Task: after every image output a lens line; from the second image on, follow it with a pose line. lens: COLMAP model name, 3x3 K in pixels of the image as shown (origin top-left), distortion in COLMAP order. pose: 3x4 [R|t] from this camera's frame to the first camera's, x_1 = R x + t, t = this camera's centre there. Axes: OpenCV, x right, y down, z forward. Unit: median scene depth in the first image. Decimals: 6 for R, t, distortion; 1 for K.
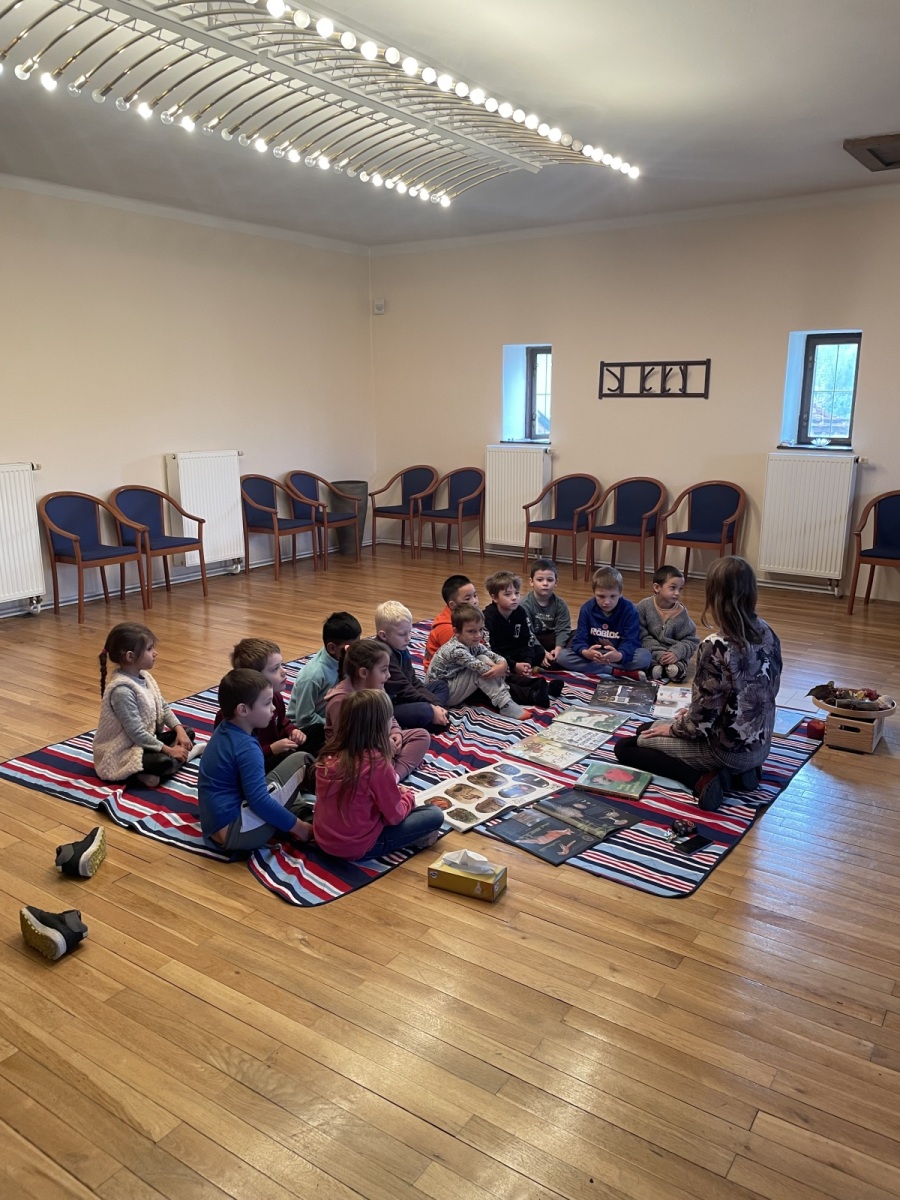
lens RADIAL K [[900.7, 0, 452.9], [0, 900.7, 597.4], [0, 0, 1]] dist [0.069930, -0.092147]
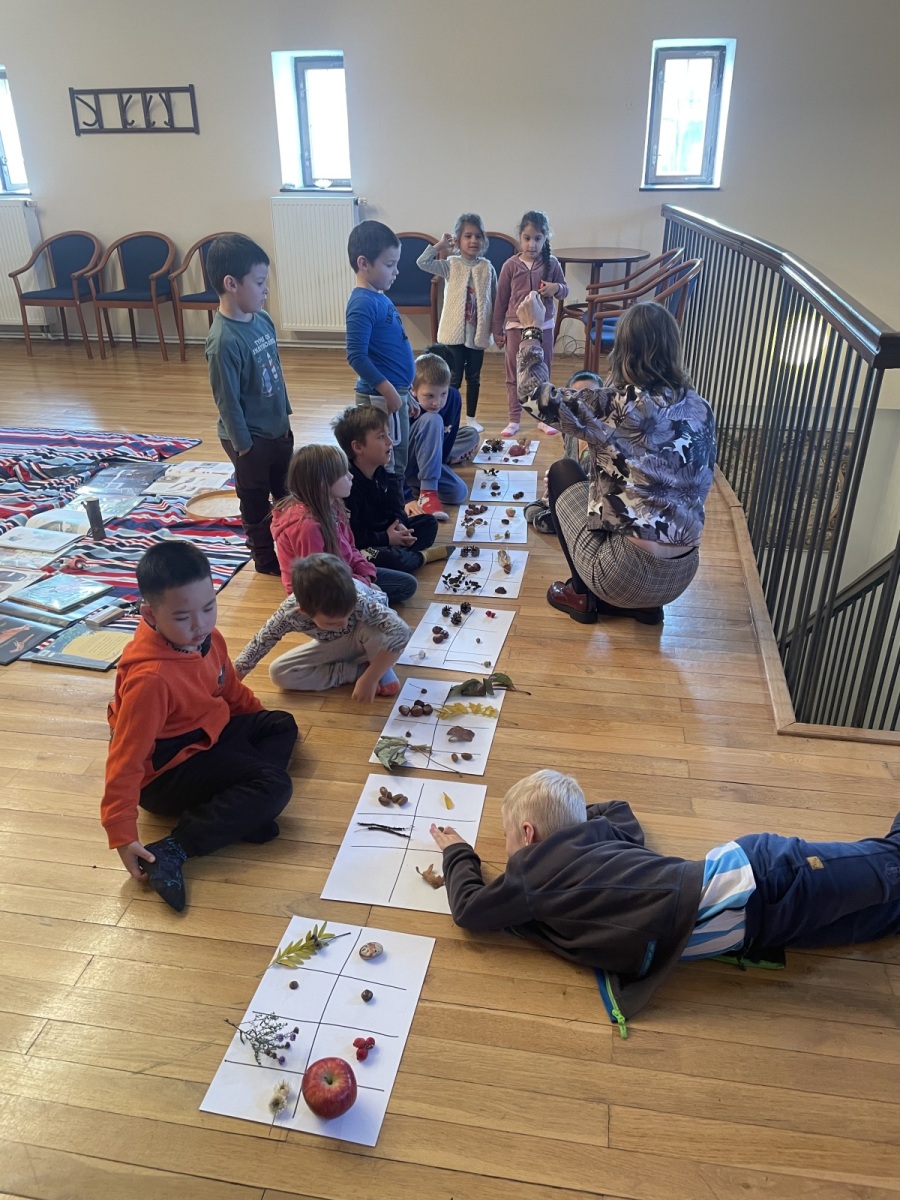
lens RADIAL K [[900.7, 0, 454.4], [0, 900.7, 604.8], [0, 0, 1]] dist [0.069930, -0.092147]
pose [[0.906877, -0.198506, 0.371711, 0.078730], [0.103336, 0.959923, 0.260518, 0.017174], [-0.408528, -0.197846, 0.891045, 0.004405]]
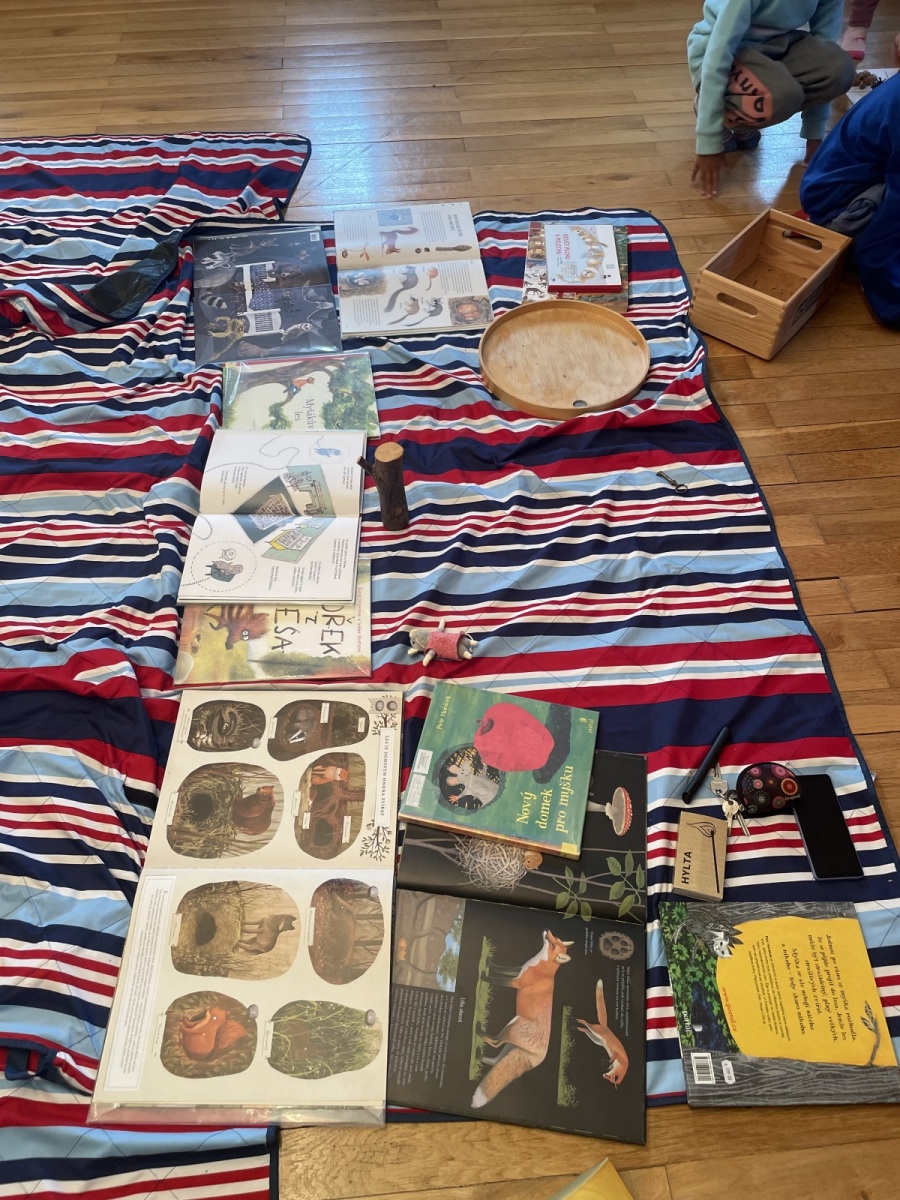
lens RADIAL K [[900.7, 0, 449.0], [0, 900.7, 604.0], [0, 0, 1]] dist [0.069930, -0.092147]
pose [[0.768897, -0.509300, 0.386537, 0.012749], [0.133762, 0.719313, 0.681687, -0.038457], [-0.625224, -0.472443, 0.621202, 0.363408]]
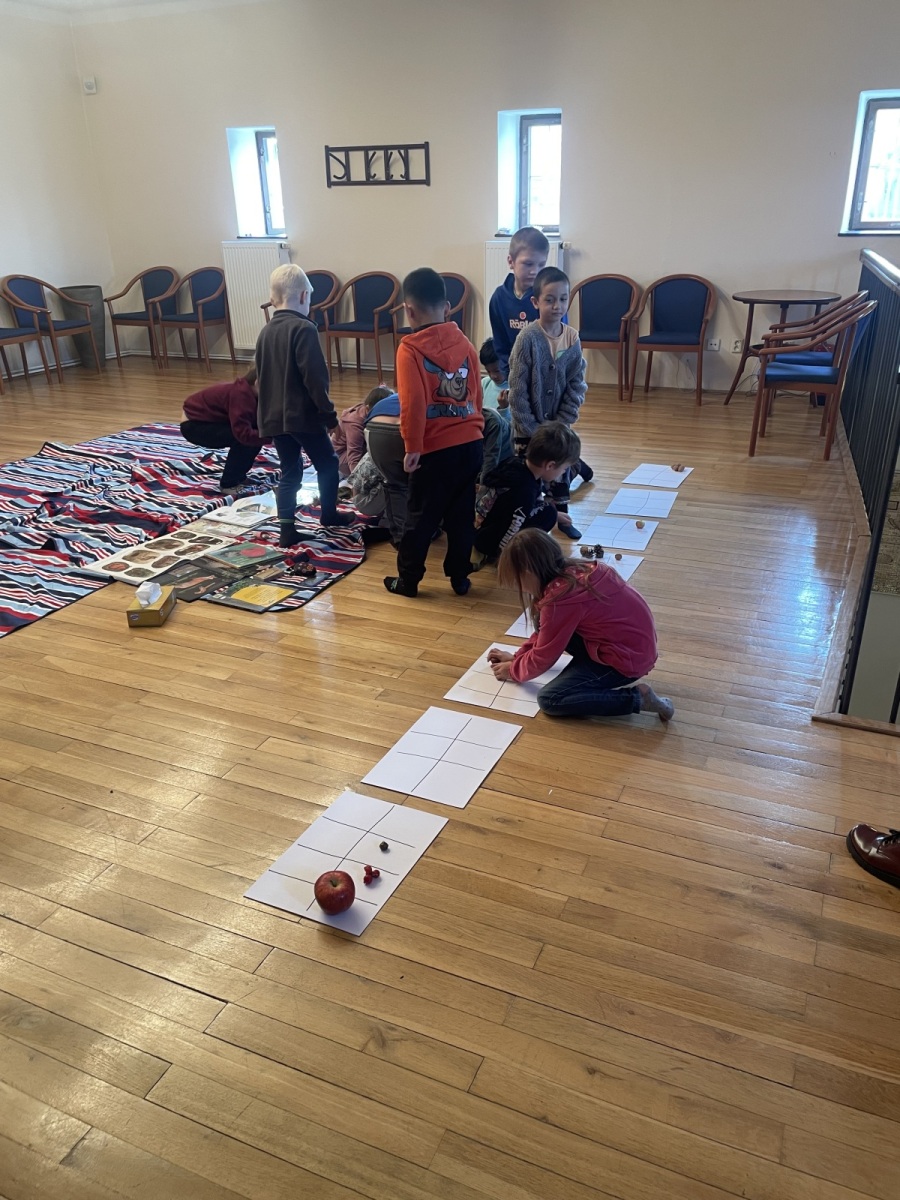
lens RADIAL K [[900.7, 0, 474.2], [0, 900.7, 616.4], [0, 0, 1]] dist [0.069930, -0.092147]
pose [[0.980998, -0.094178, 0.169627, 0.107988], [0.057410, 0.976039, 0.209884, 0.035885], [-0.185329, -0.196157, 0.962899, -0.068796]]
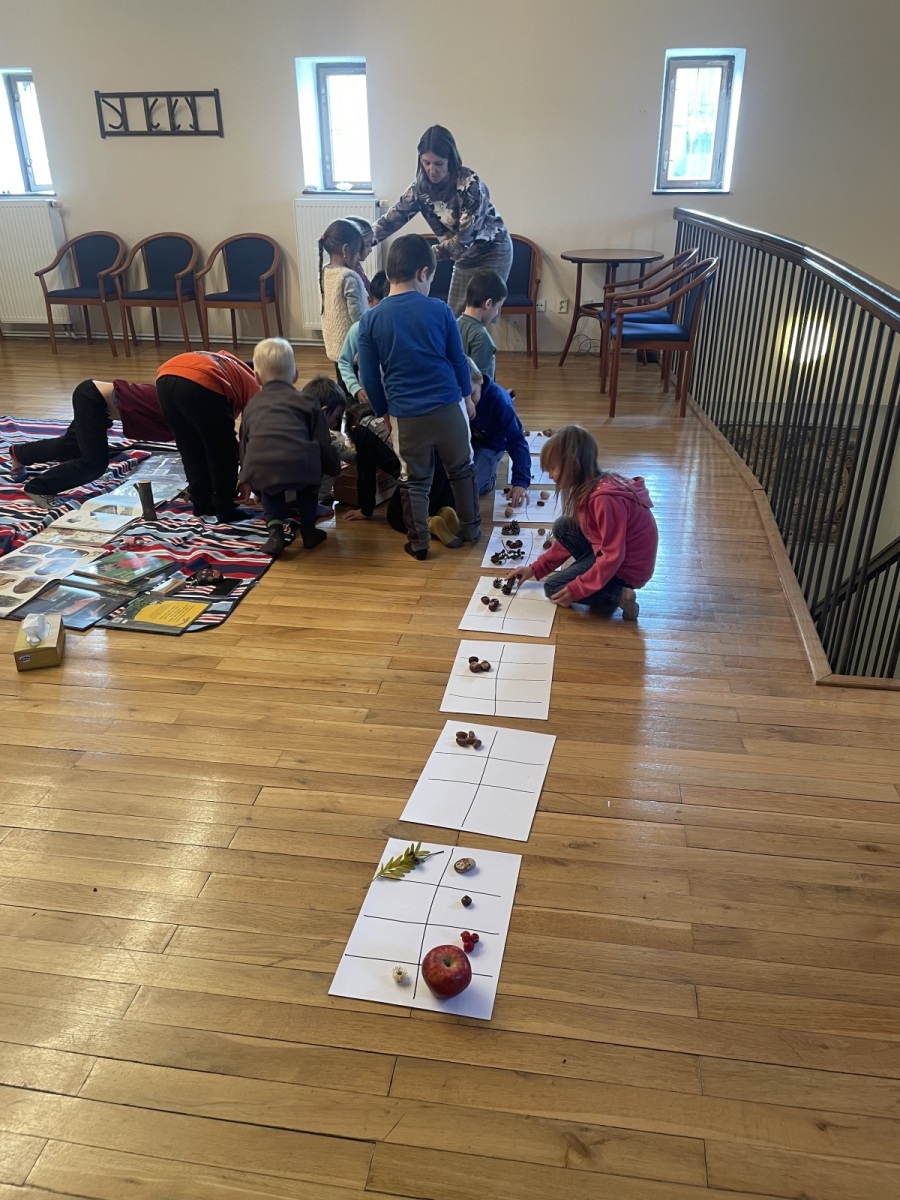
lens RADIAL K [[900.7, 0, 469.9], [0, 900.7, 606.3], [0, 0, 1]] dist [0.069930, -0.092147]
pose [[0.897133, -0.199878, 0.393956, 0.044468], [0.102261, 0.961527, 0.254969, 0.025638], [-0.429762, -0.188455, 0.883057, -0.008479]]
